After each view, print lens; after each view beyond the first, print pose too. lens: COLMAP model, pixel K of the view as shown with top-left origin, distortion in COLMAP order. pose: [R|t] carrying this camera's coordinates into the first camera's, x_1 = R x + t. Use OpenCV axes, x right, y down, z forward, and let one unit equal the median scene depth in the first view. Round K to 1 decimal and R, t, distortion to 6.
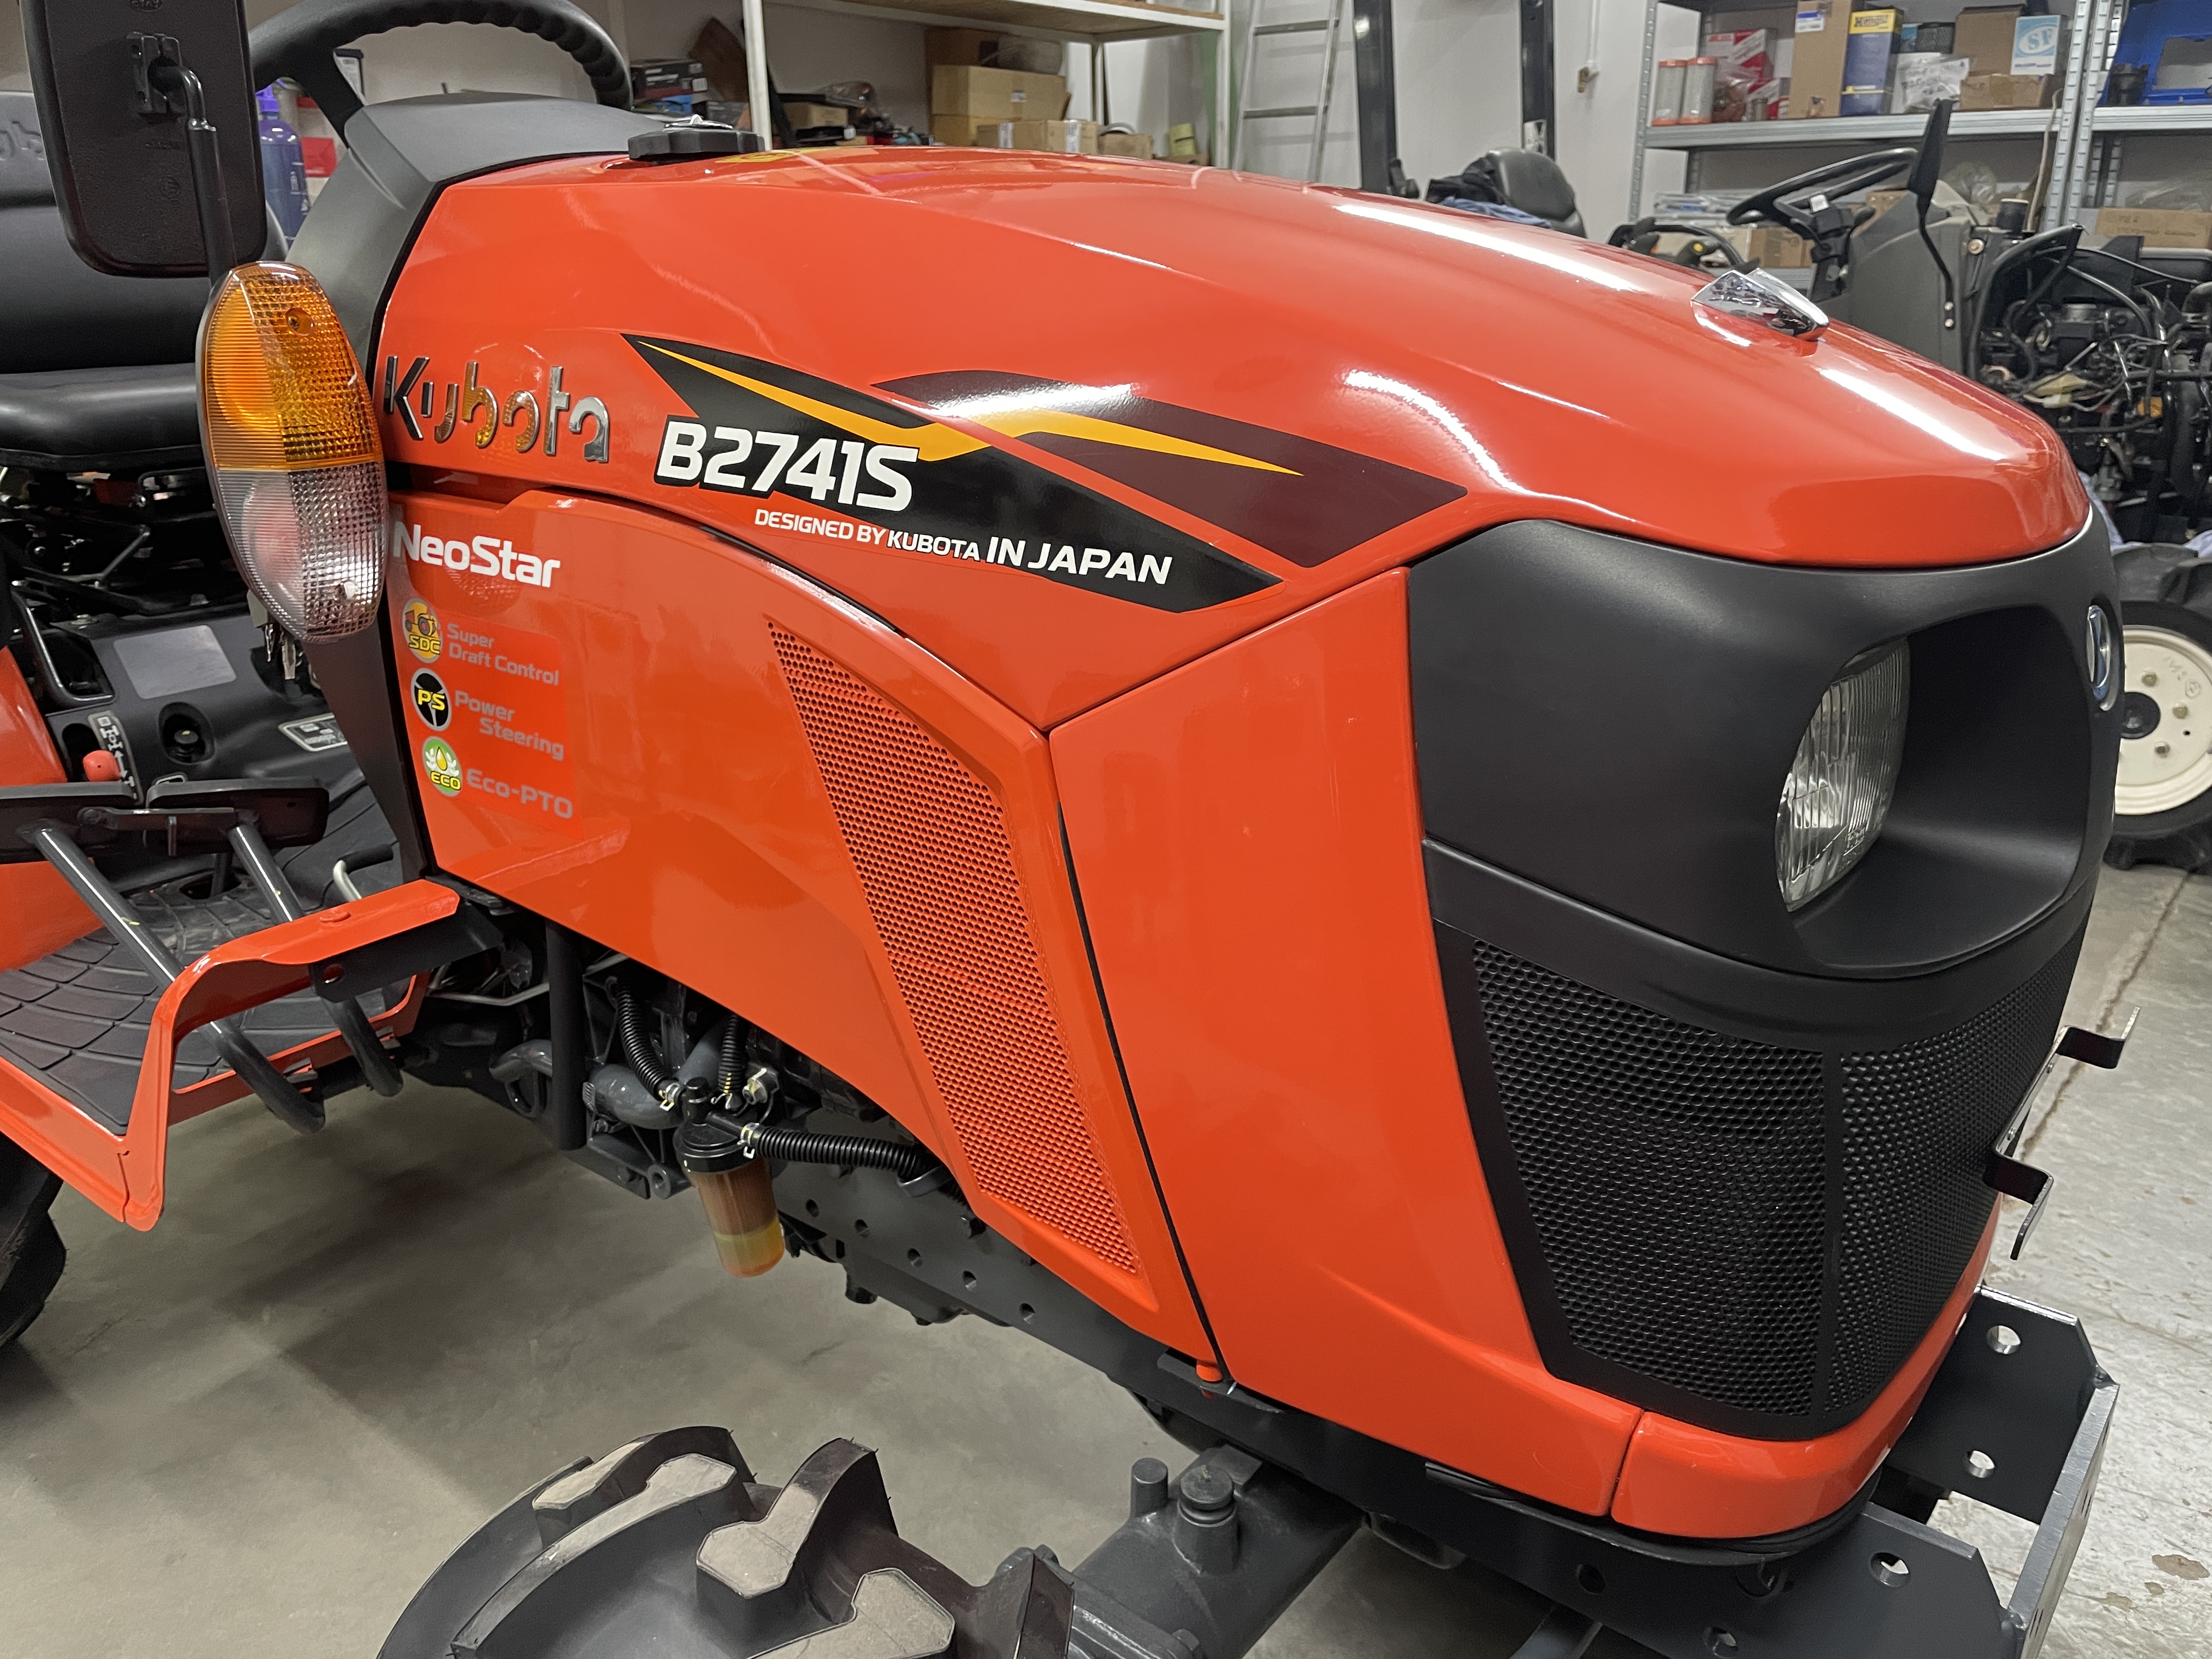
lens RADIAL K [[1682.9, 0, 1130.7], [0, 1682.9, 848.1], [0, 0, 1]] dist [0.088405, -0.133796]
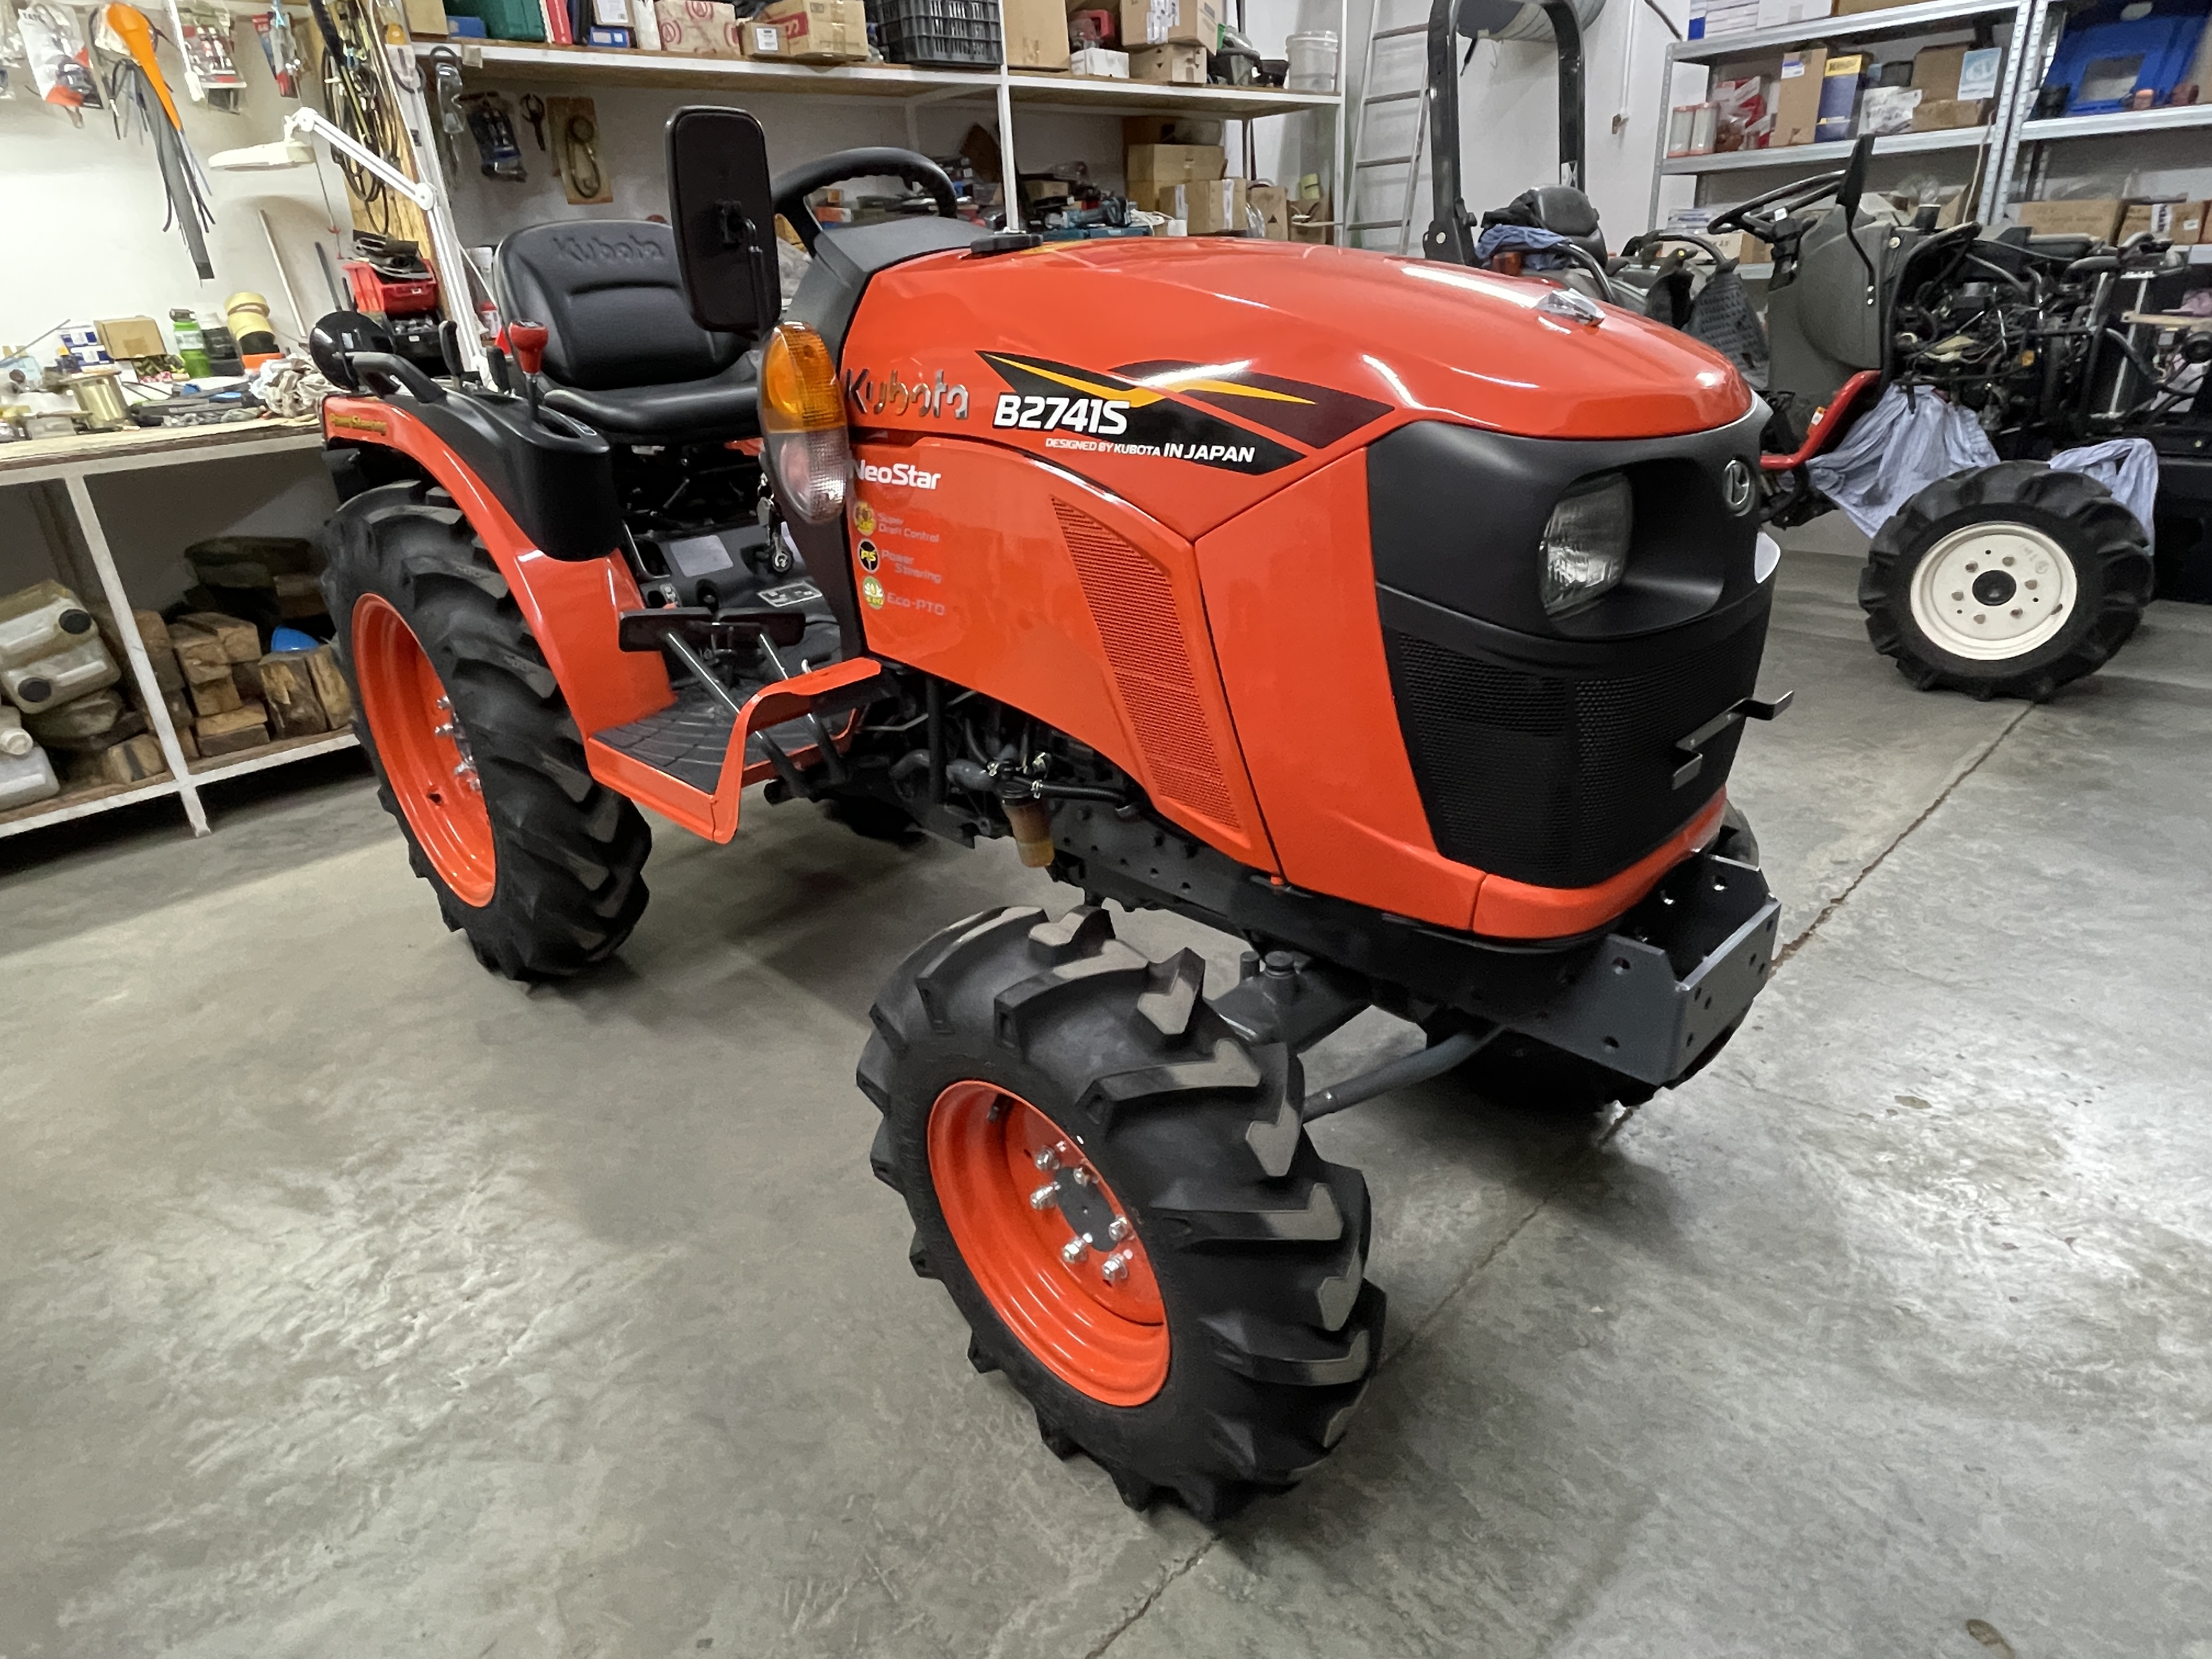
lens RADIAL K [[1269.3, 0, 1090.1], [0, 1269.3, 831.0], [0, 0, 1]] dist [-0.004358, -0.002133]
pose [[0.989693, 0.008709, -0.142942, 0.023003], [0.002266, 0.997072, 0.076440, 0.077356], [0.143189, -0.075976, 0.986775, -0.260313]]
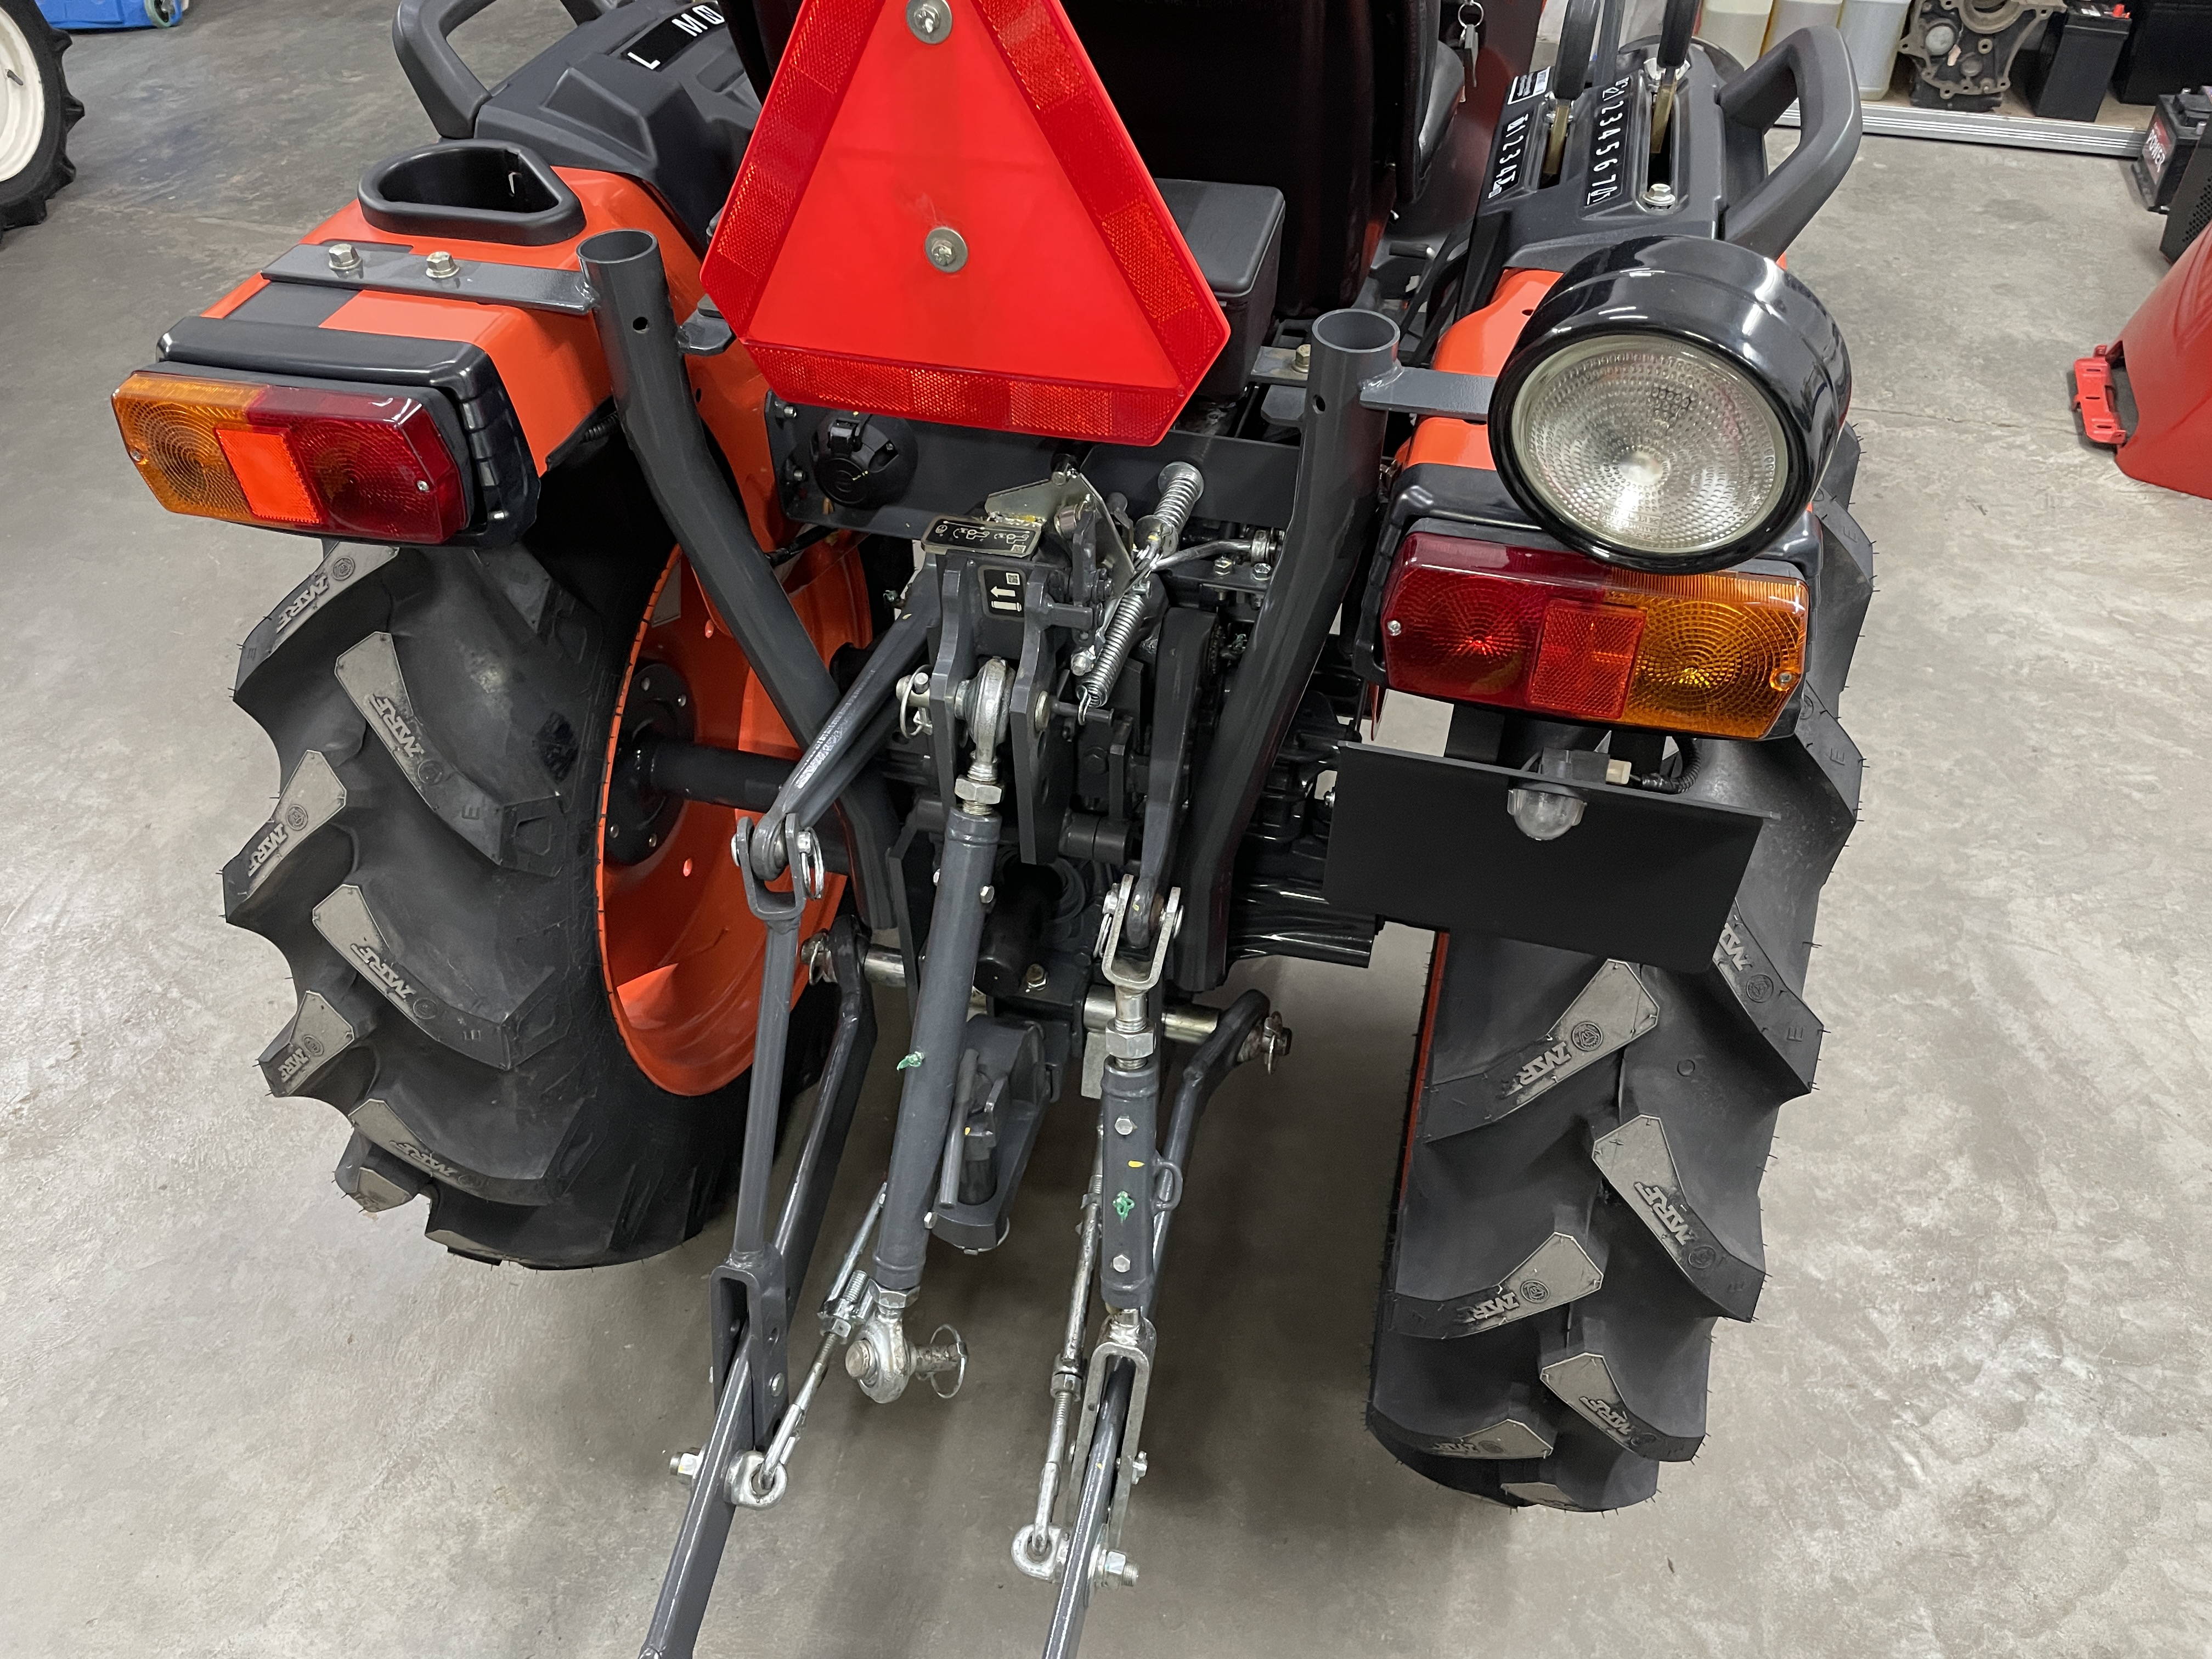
lens RADIAL K [[1655.2, 0, 1106.0], [0, 1655.2, 829.5], [0, 0, 1]] dist [0.085074, -0.109998]
pose [[-0.396636, -0.623823, 0.673442, -1.365096], [0.319116, 0.594162, 0.738333, -0.686434], [-0.860723, 0.507756, -0.036594, 1.334606]]
